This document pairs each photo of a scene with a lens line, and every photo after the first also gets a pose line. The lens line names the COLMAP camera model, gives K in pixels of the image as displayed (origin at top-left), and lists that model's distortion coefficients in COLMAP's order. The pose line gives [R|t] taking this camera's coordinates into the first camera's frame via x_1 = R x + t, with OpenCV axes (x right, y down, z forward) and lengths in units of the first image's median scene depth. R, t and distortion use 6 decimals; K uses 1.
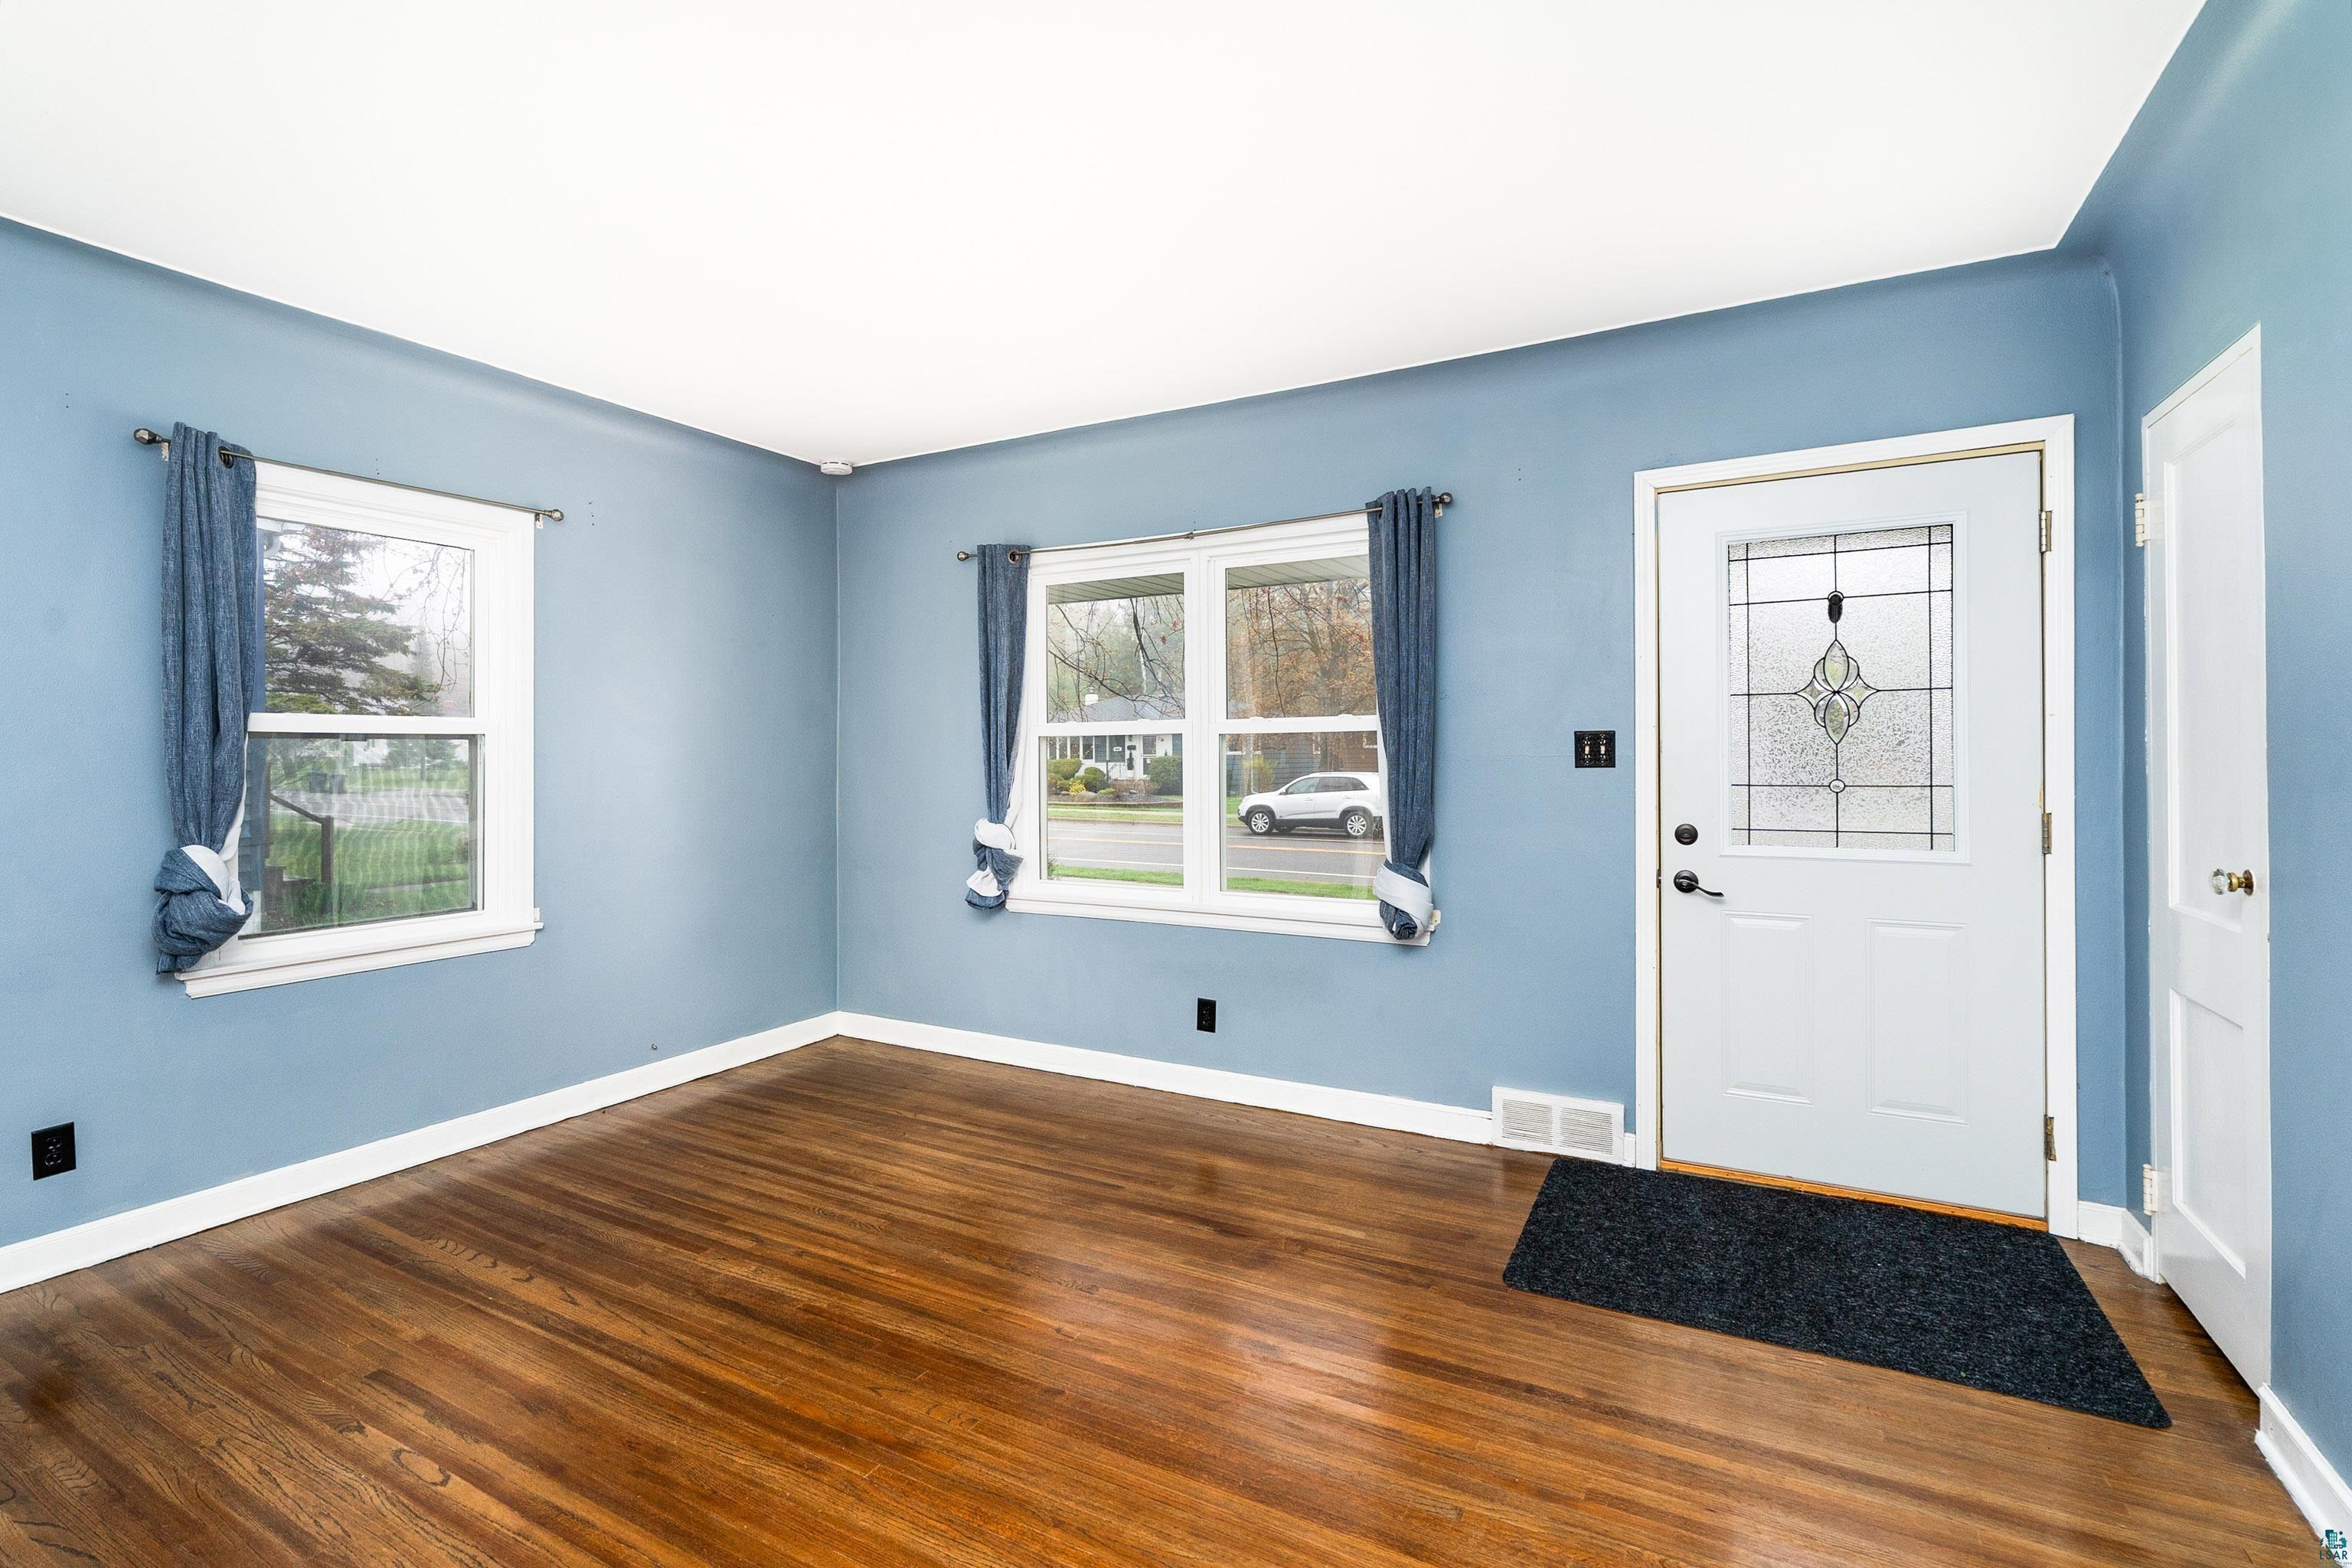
lens RADIAL K [[1060.3, 0, 1169.3], [0, 1060.3, 746.9], [0, 0, 1]] dist [-0.006328, 0.002300]
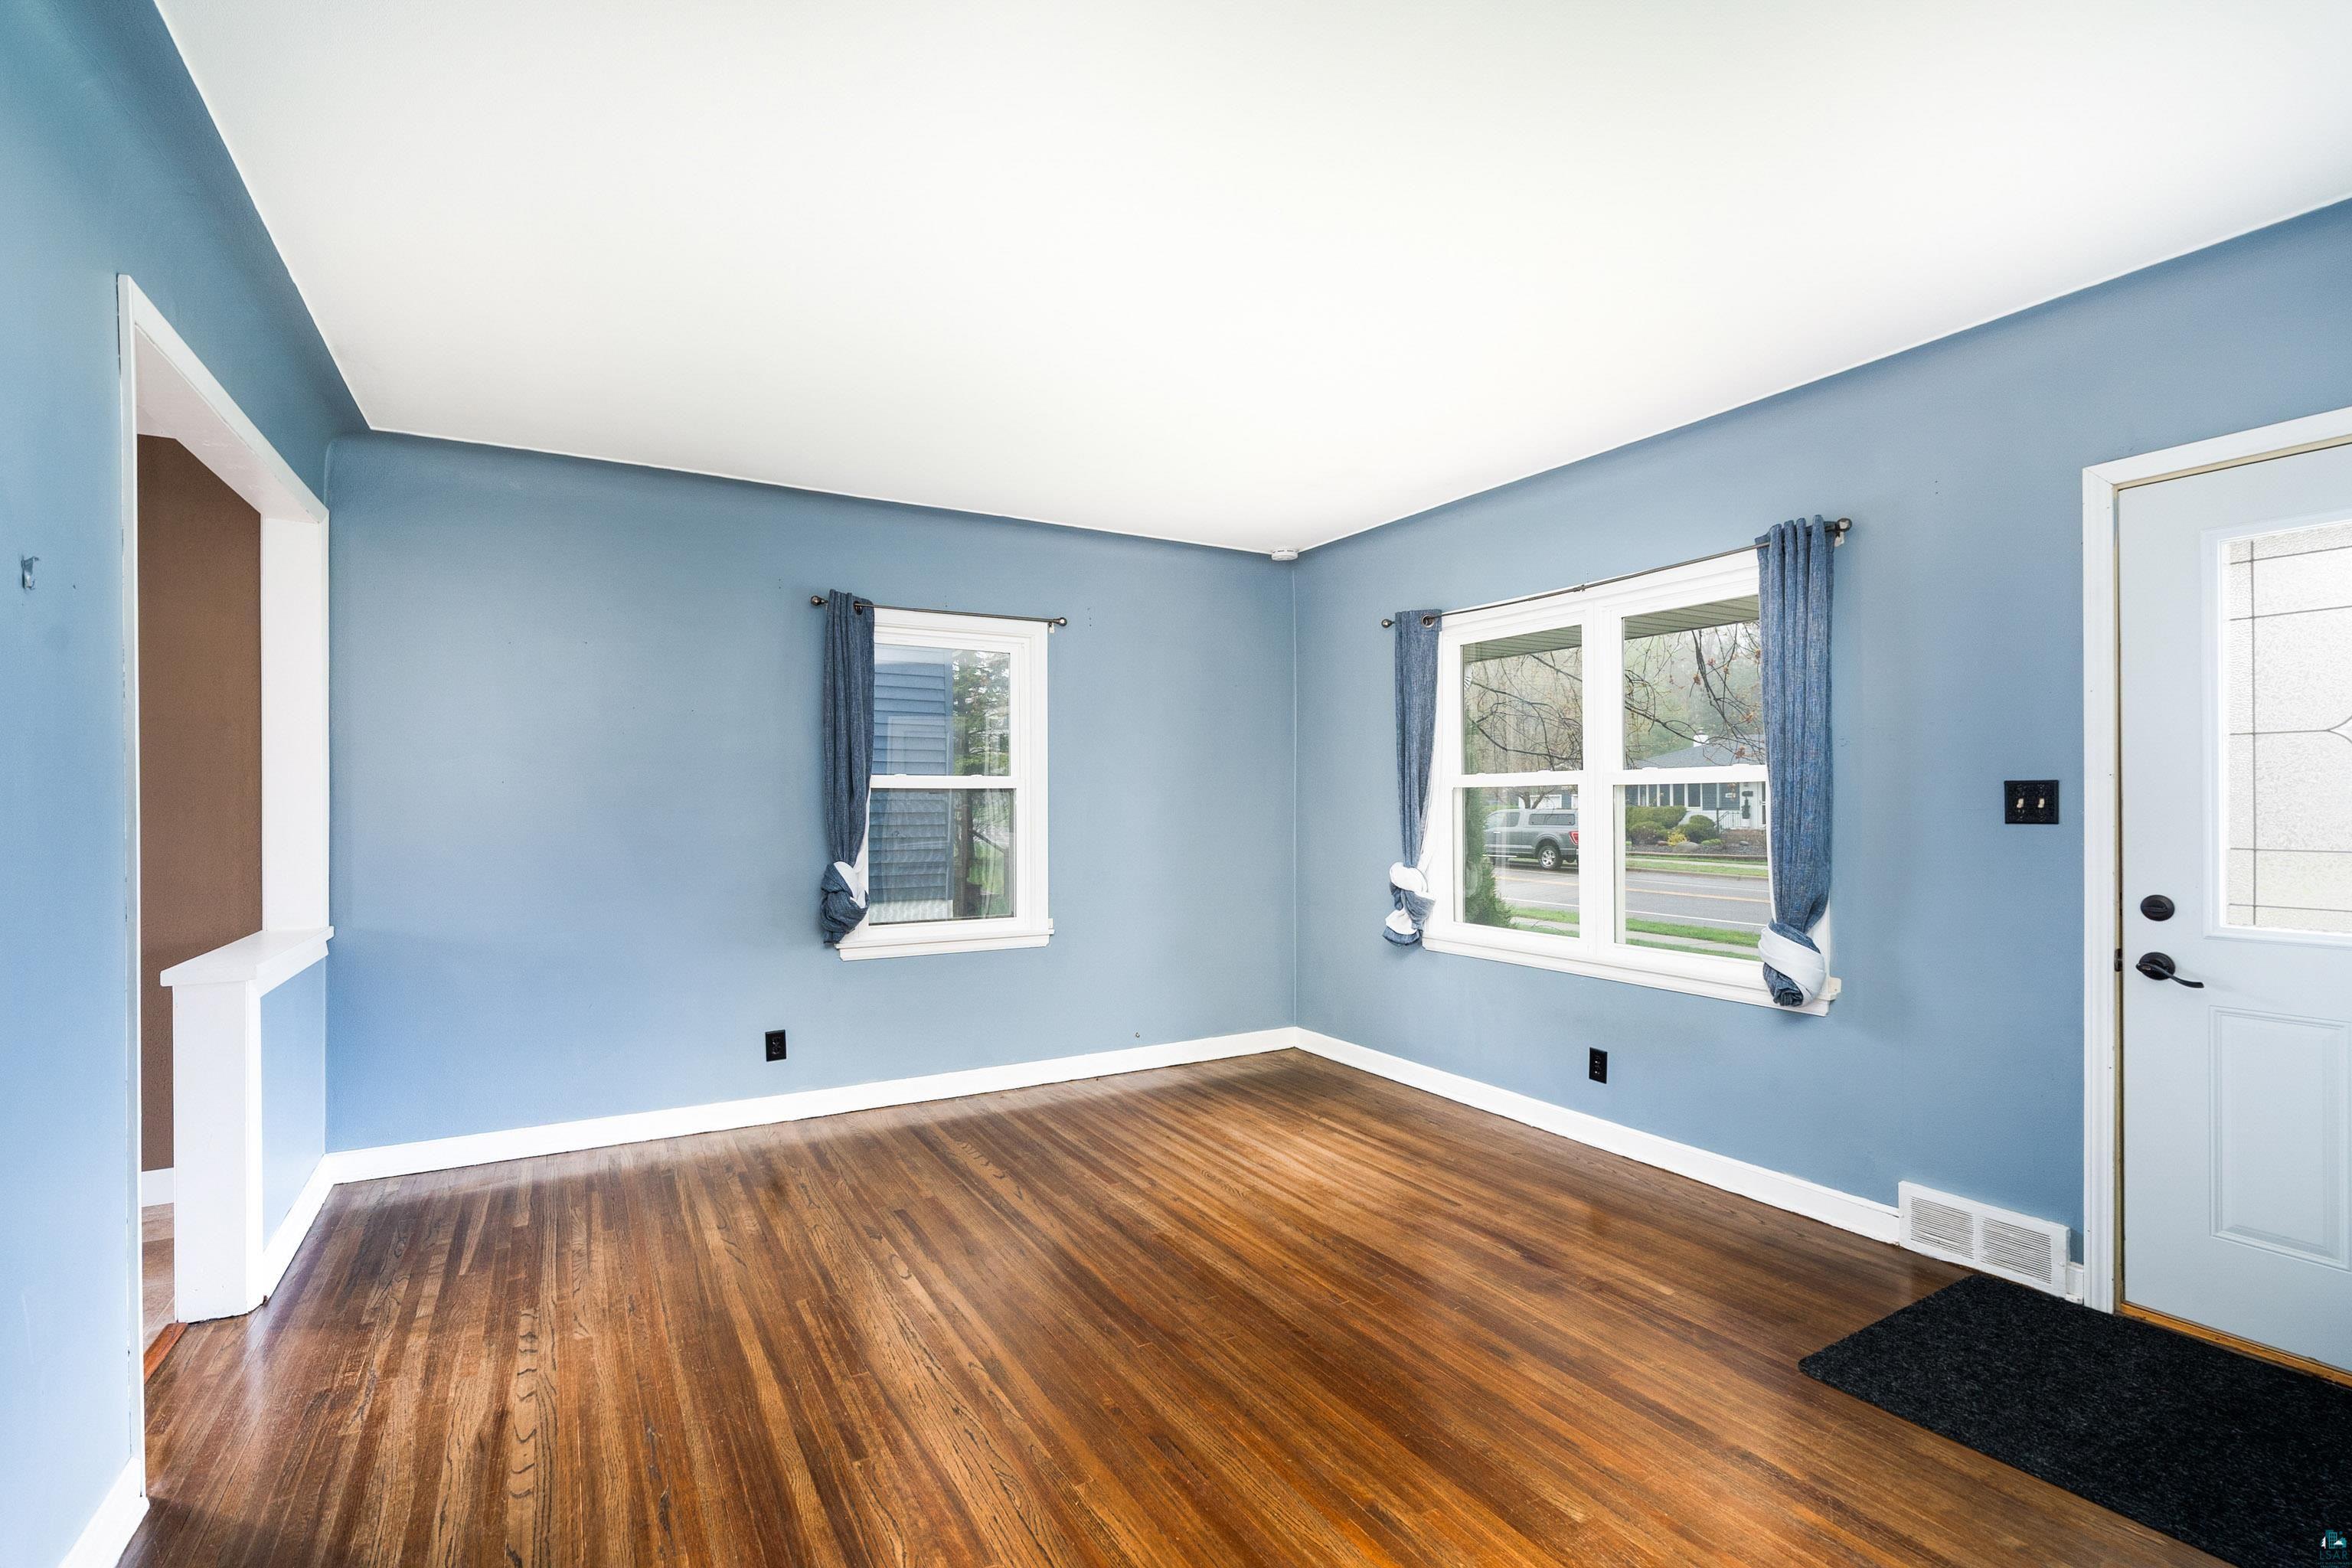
lens RADIAL K [[1060.3, 0, 1191.4], [0, 1060.3, 801.4], [0, 0, 1]] dist [-0.006328, 0.002300]
pose [[0.862999, 0.002695, -0.505198, 0.251168], [0.001278, 0.999971, 0.007517, -0.005323], [0.505203, -0.007132, 0.862971, -0.066312]]
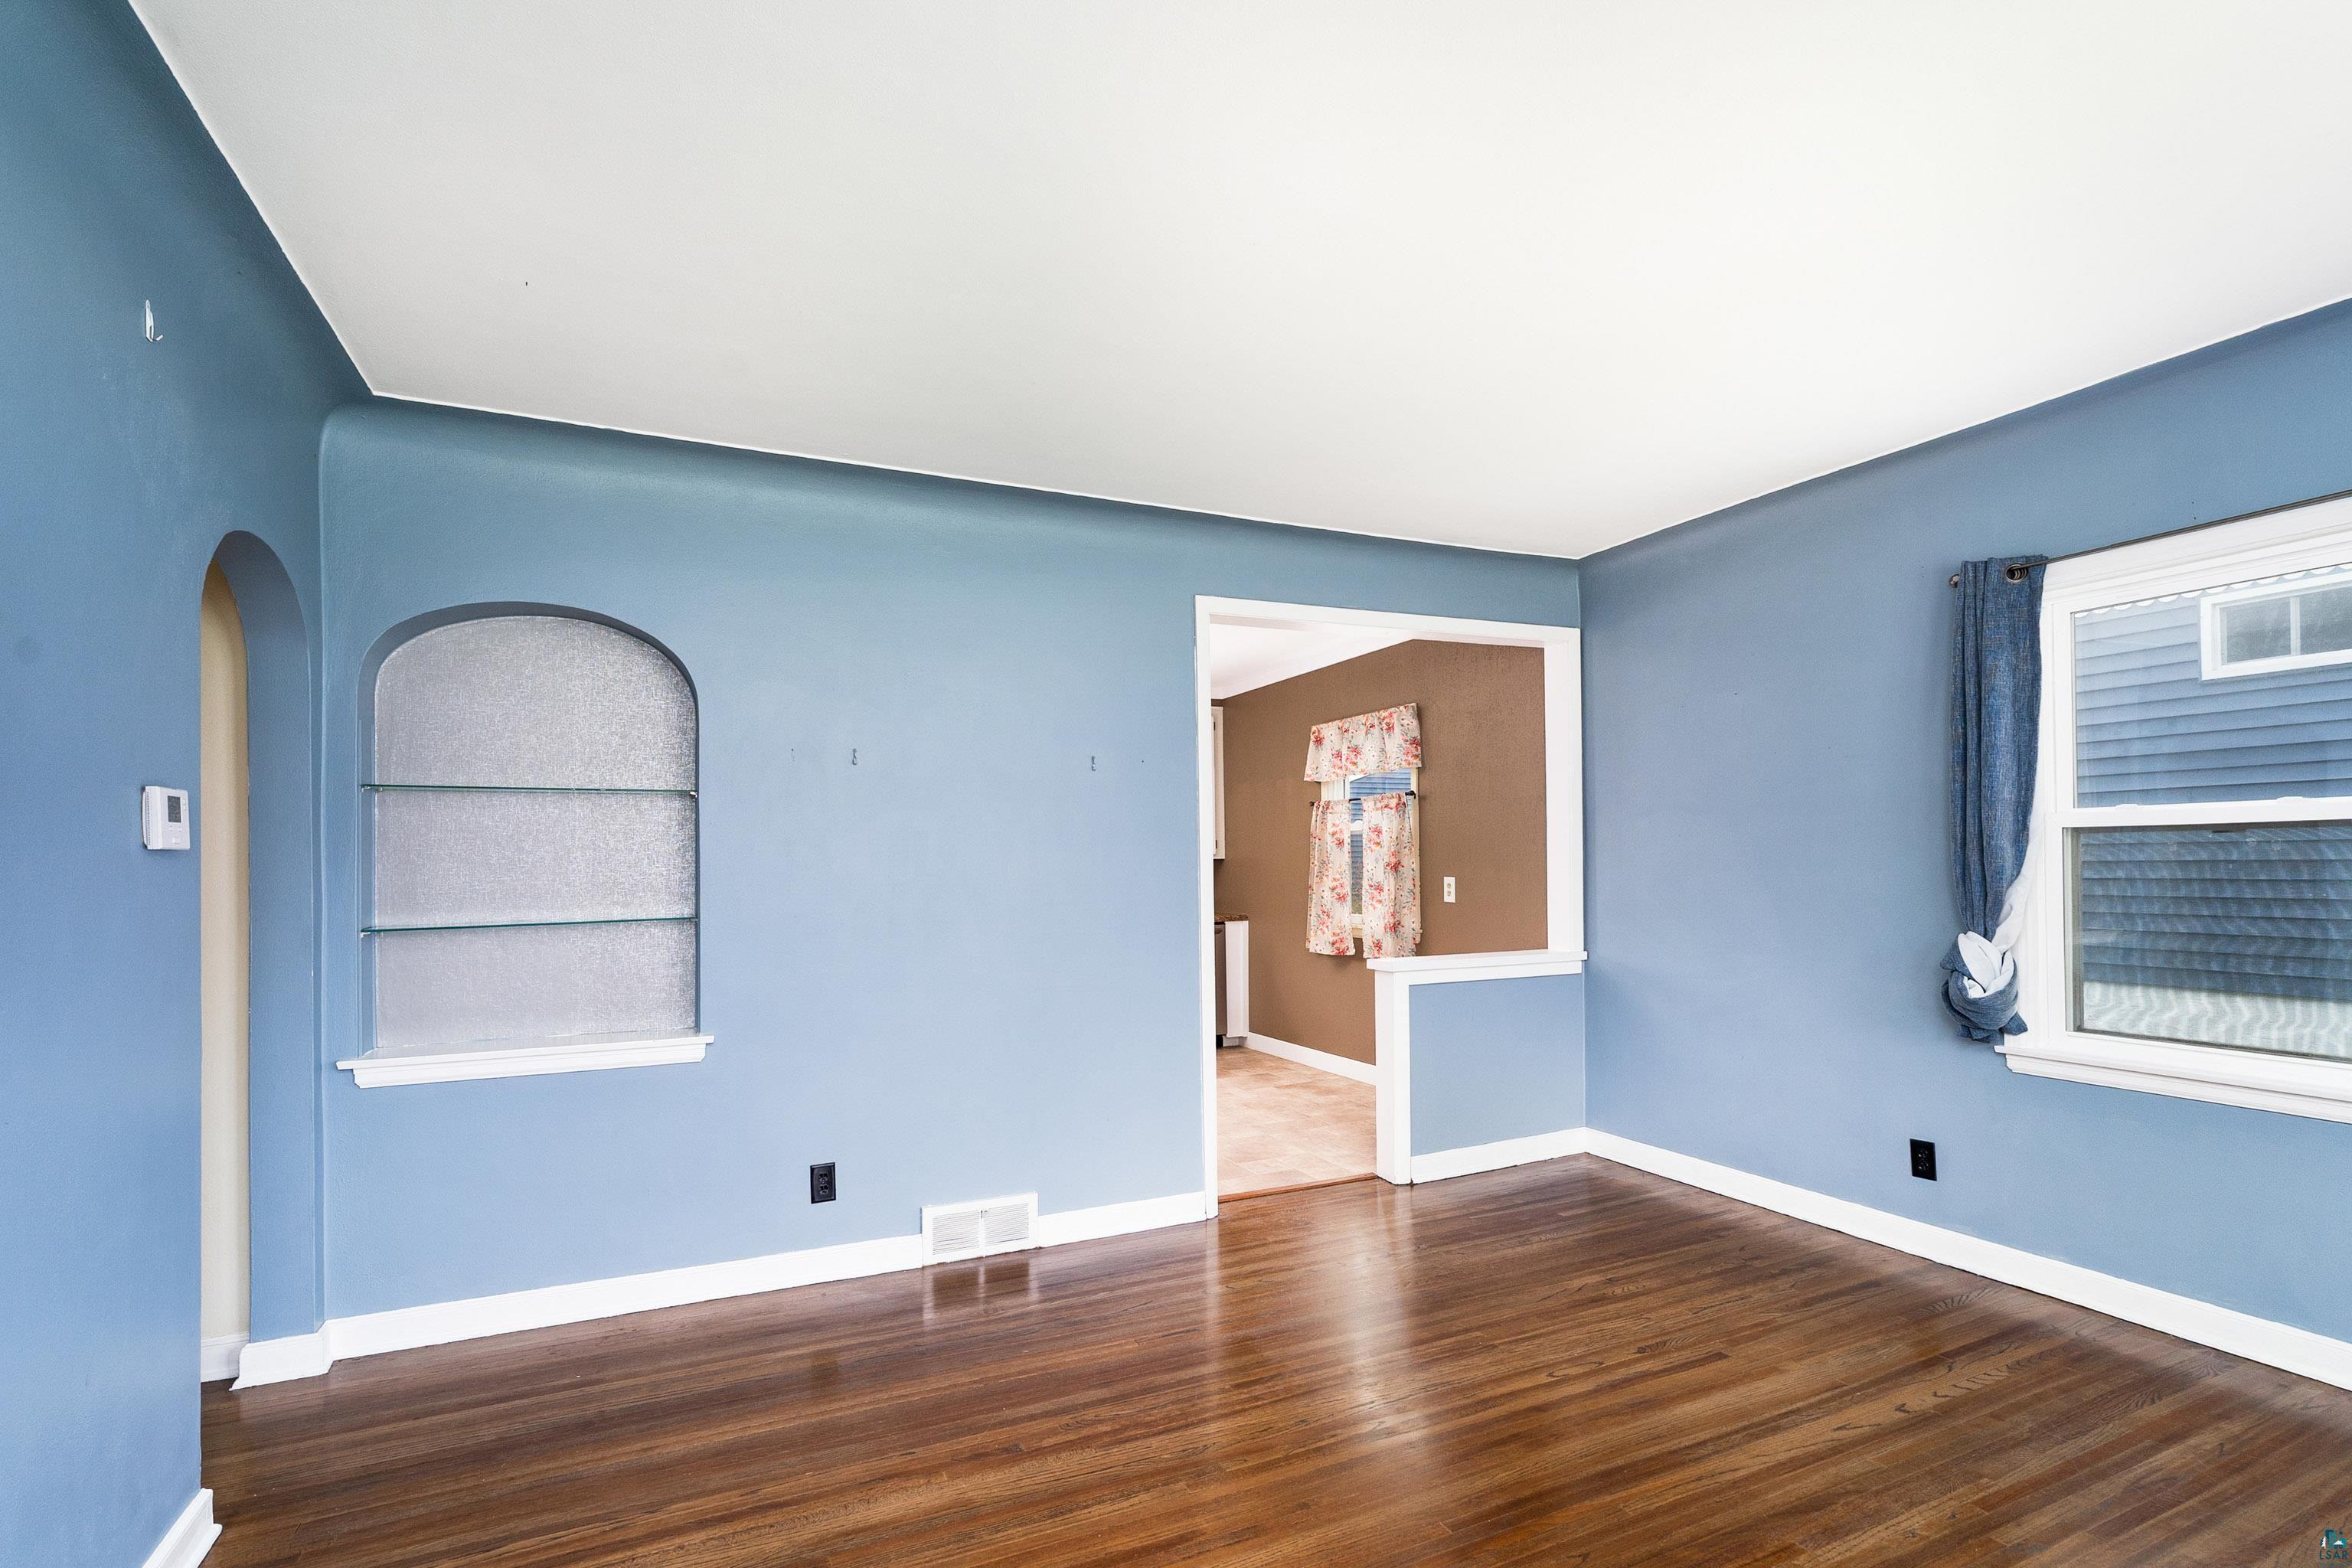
lens RADIAL K [[1060.3, 0, 1170.4], [0, 1060.3, 852.3], [0, 0, 1]] dist [-0.006328, 0.002300]
pose [[-0.597229, 0.010537, -0.802001, 0.435043], [0.028167, 0.999572, -0.007842, -0.011949], [0.801576, -0.027274, -0.597271, 0.822451]]
